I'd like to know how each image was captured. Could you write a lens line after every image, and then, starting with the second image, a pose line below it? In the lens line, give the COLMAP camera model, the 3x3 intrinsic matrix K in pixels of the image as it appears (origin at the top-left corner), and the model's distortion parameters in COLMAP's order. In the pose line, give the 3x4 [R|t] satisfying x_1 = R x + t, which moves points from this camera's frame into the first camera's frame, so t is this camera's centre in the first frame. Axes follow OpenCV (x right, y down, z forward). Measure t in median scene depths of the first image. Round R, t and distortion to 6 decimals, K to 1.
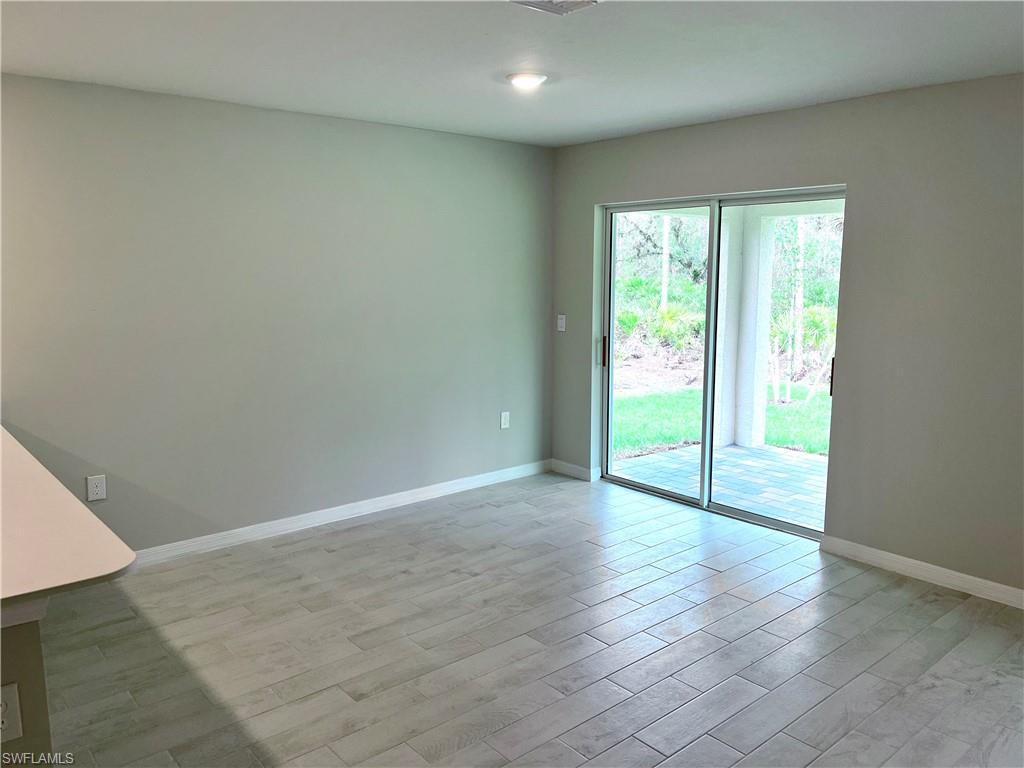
lens RADIAL K [[769.9, 0, 520.5], [0, 769.9, 382.6], [0, 0, 1]] dist [0.045416, -0.066033]
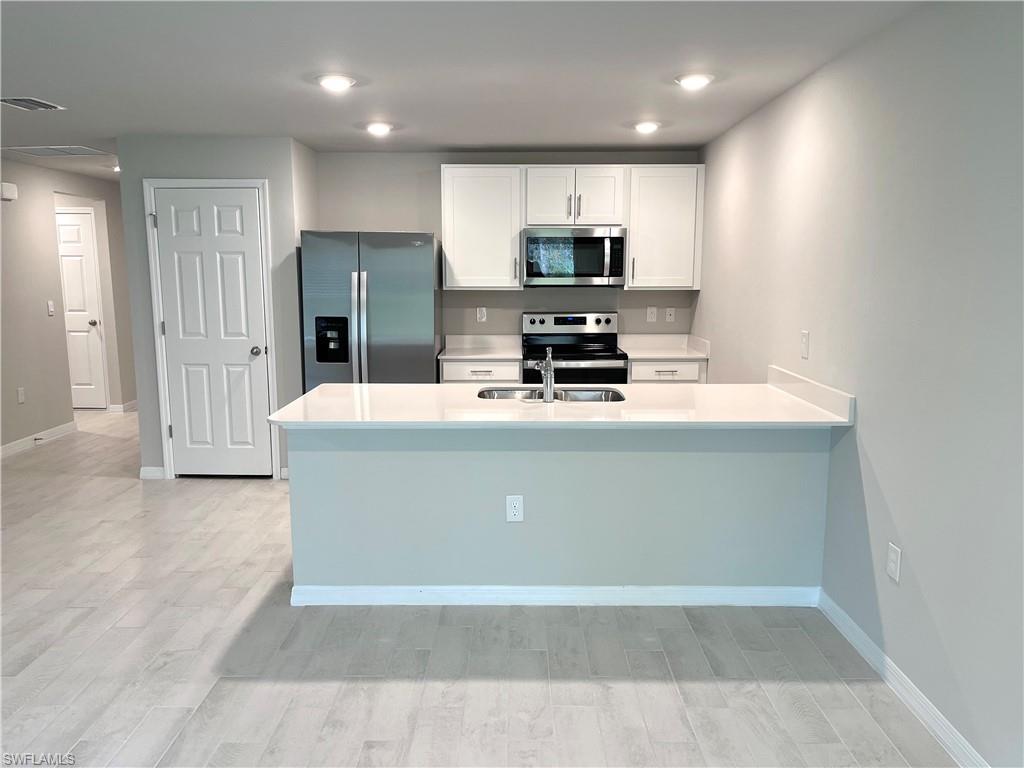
lens RADIAL K [[769.9, 0, 509.1], [0, 769.9, 391.9], [0, 0, 1]] dist [0.045416, -0.066033]
pose [[-0.660745, 0.119892, -0.740974, 0.163280], [-0.106646, 0.962152, 0.250779, -0.122432], [0.742996, 0.244723, -0.622951, 0.868755]]
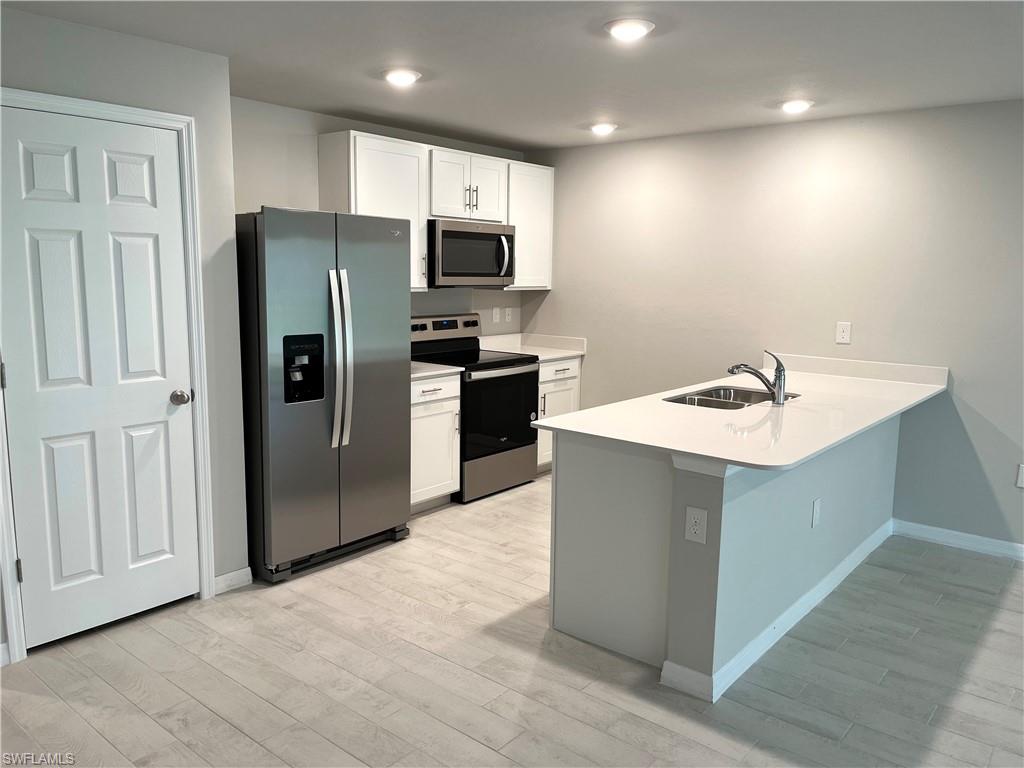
lens RADIAL K [[769.9, 0, 513.5], [0, 769.9, 382.6], [0, 0, 1]] dist [0.045416, -0.066033]
pose [[0.160987, 0.149810, -0.975521, 0.273176], [-0.159716, 0.979339, 0.124039, -0.008279], [0.973948, 0.135837, 0.181587, 0.076293]]
